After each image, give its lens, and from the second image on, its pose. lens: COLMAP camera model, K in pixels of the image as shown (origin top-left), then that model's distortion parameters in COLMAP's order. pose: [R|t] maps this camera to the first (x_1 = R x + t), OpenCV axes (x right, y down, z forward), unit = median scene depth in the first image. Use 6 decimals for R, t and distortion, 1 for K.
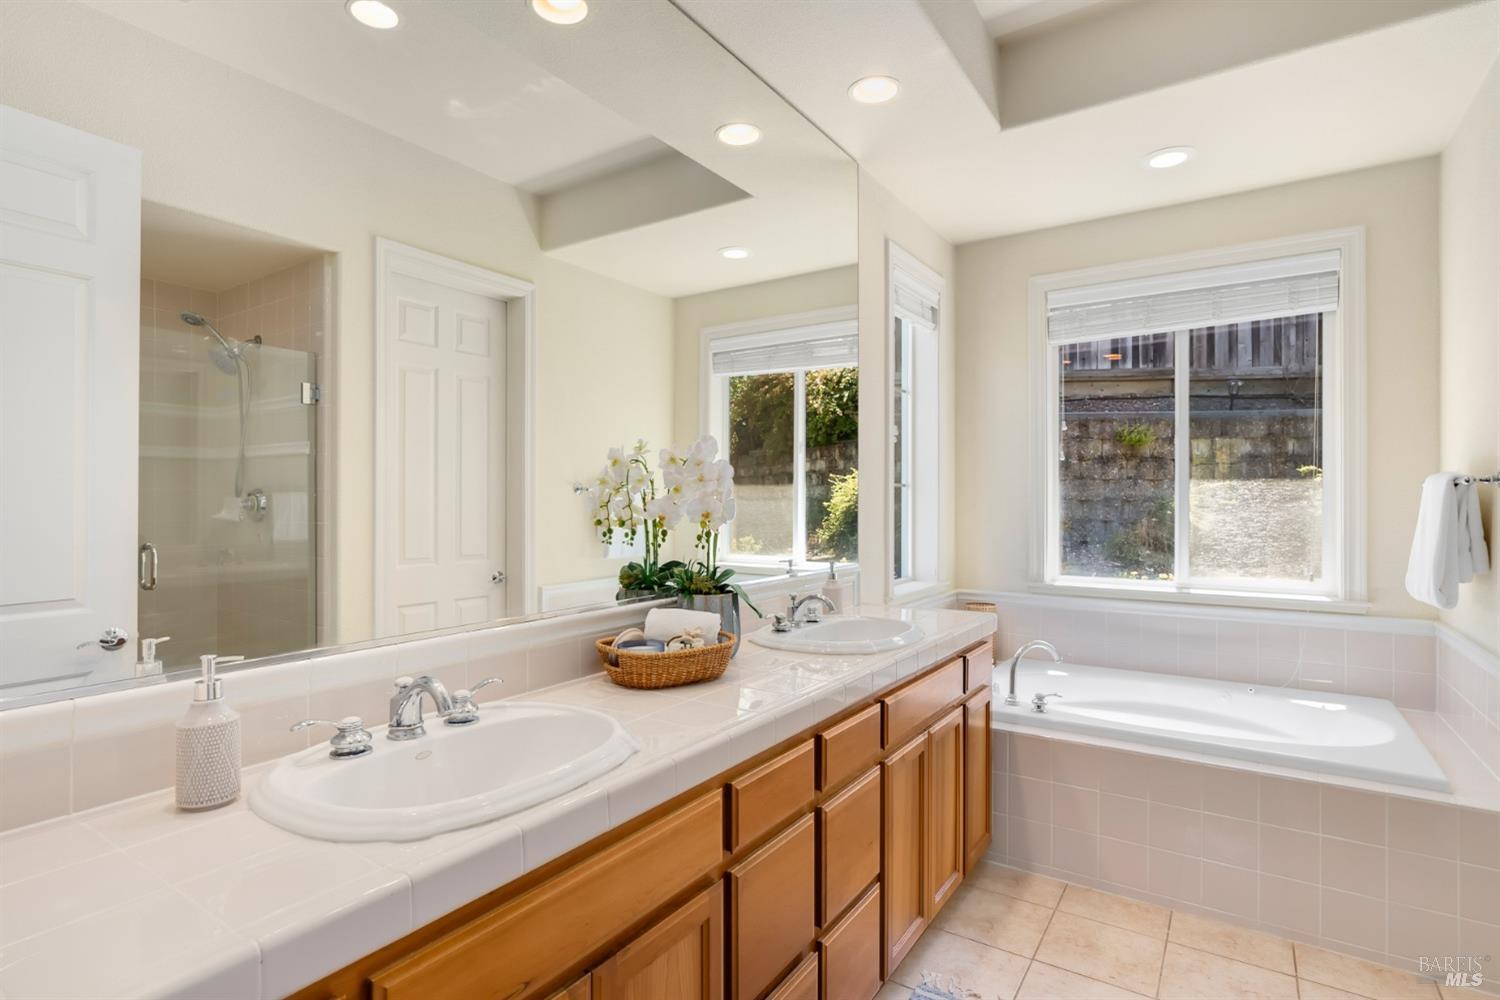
lens RADIAL K [[758.4, 0, 750.0], [0, 758.4, 495.9], [0, 0, 1]] dist [0.002062, 0.000097]
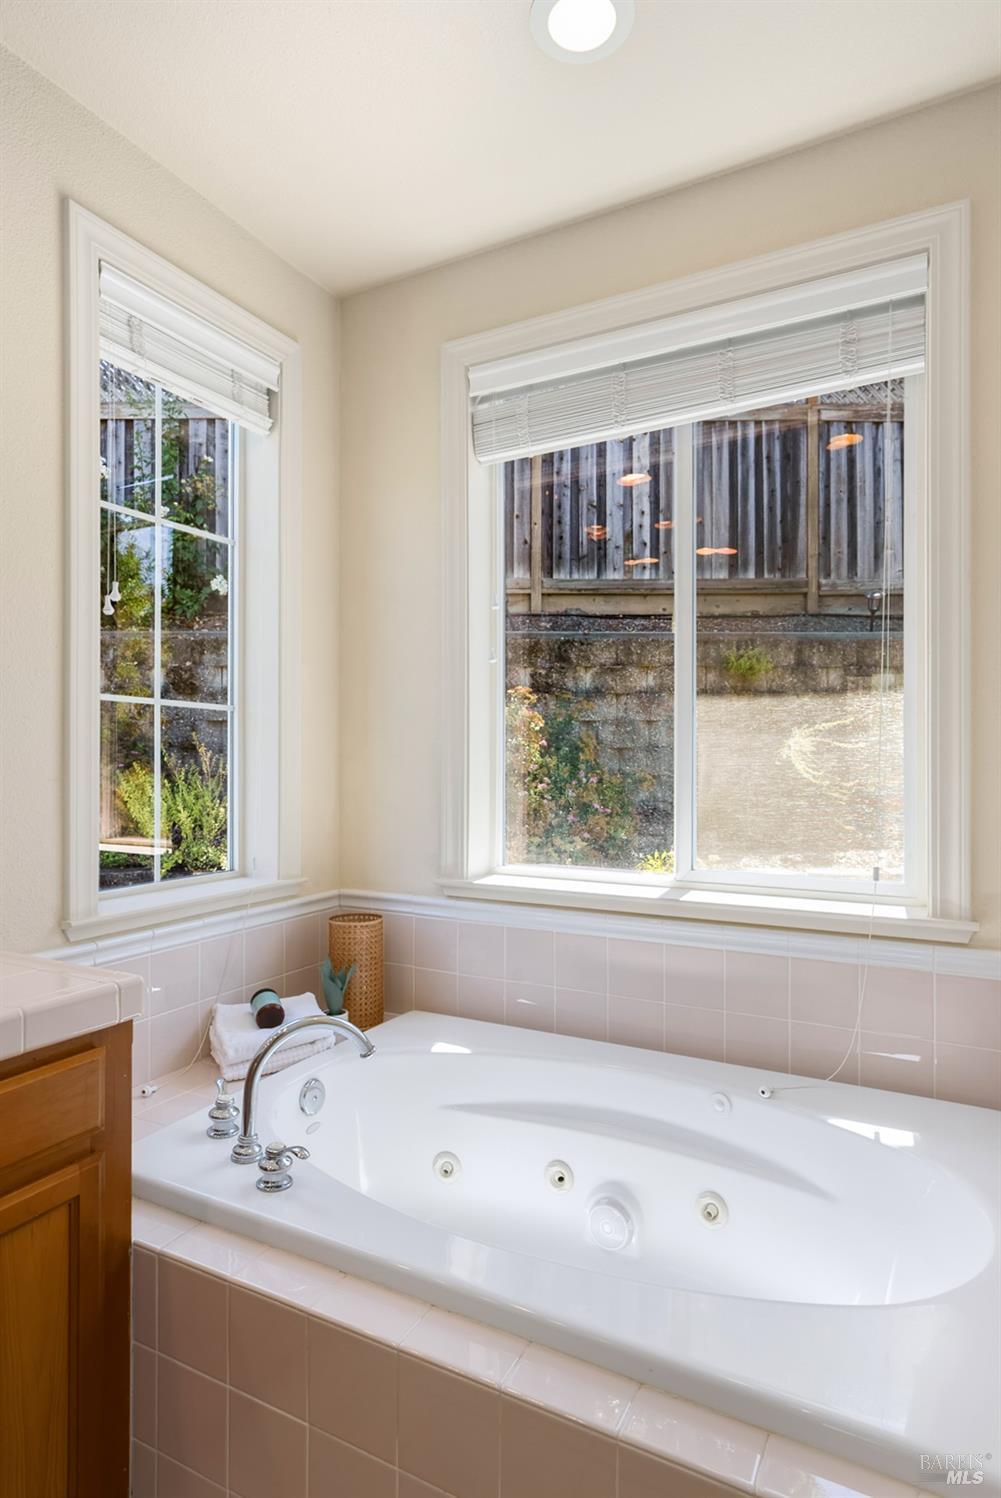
lens RADIAL K [[833.7, 0, 500.9], [0, 833.7, 755.6], [0, 0, 1]] dist [0.005245, 0.002514]
pose [[0.996090, 0.000850, 0.088343, 0.359819], [-0.001105, 0.999995, 0.002828, 0.020206], [-0.088340, -0.002915, 0.996086, 0.373005]]
